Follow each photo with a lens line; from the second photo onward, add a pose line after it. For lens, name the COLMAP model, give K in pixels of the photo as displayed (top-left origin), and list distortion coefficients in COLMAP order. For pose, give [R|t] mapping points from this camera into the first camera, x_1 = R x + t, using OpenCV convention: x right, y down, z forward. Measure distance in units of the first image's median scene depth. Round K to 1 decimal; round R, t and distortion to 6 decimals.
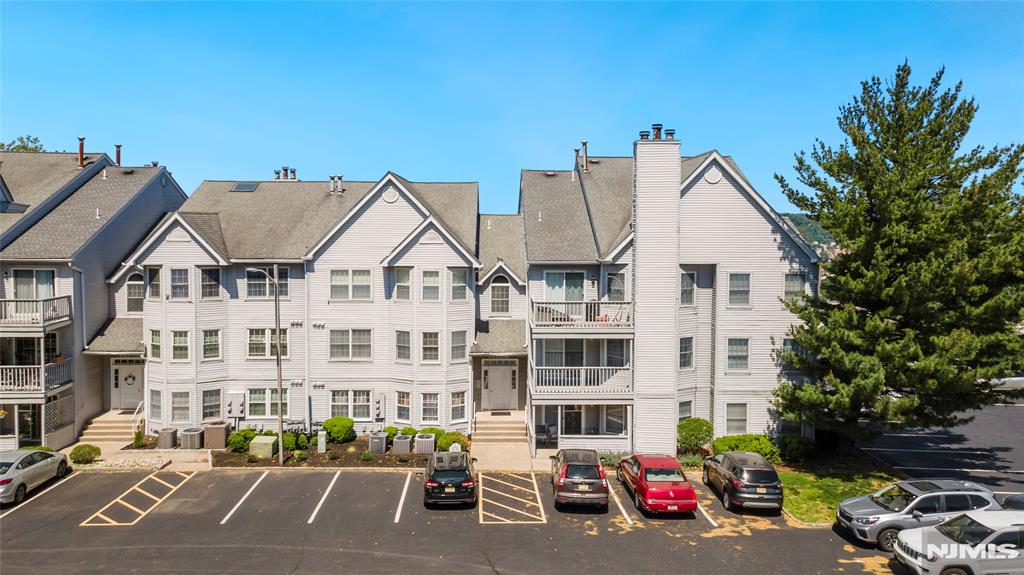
lens RADIAL K [[735.8, 0, 511.5], [0, 735.8, 285.3], [0, 0, 1]] dist [0.042931, 0.025271]
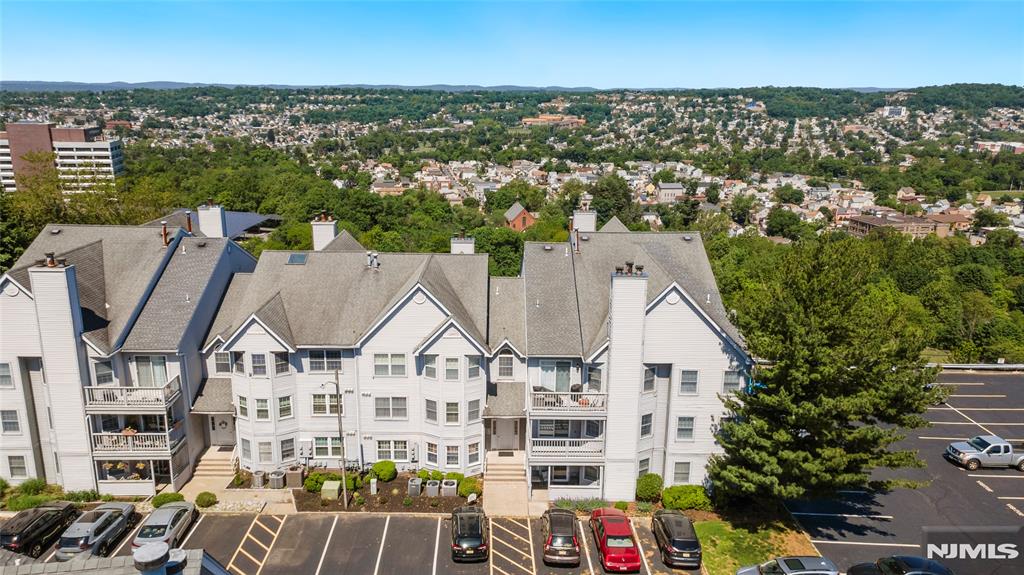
lens RADIAL K [[735.8, 0, 509.9], [0, 735.8, 288.5], [0, 0, 1]] dist [0.042931, 0.025271]
pose [[0.999907, 0.007689, -0.011282, 0.005657], [-0.005142, 0.977590, 0.210454, -0.423640], [0.012647, -0.210377, 0.977539, -0.241005]]
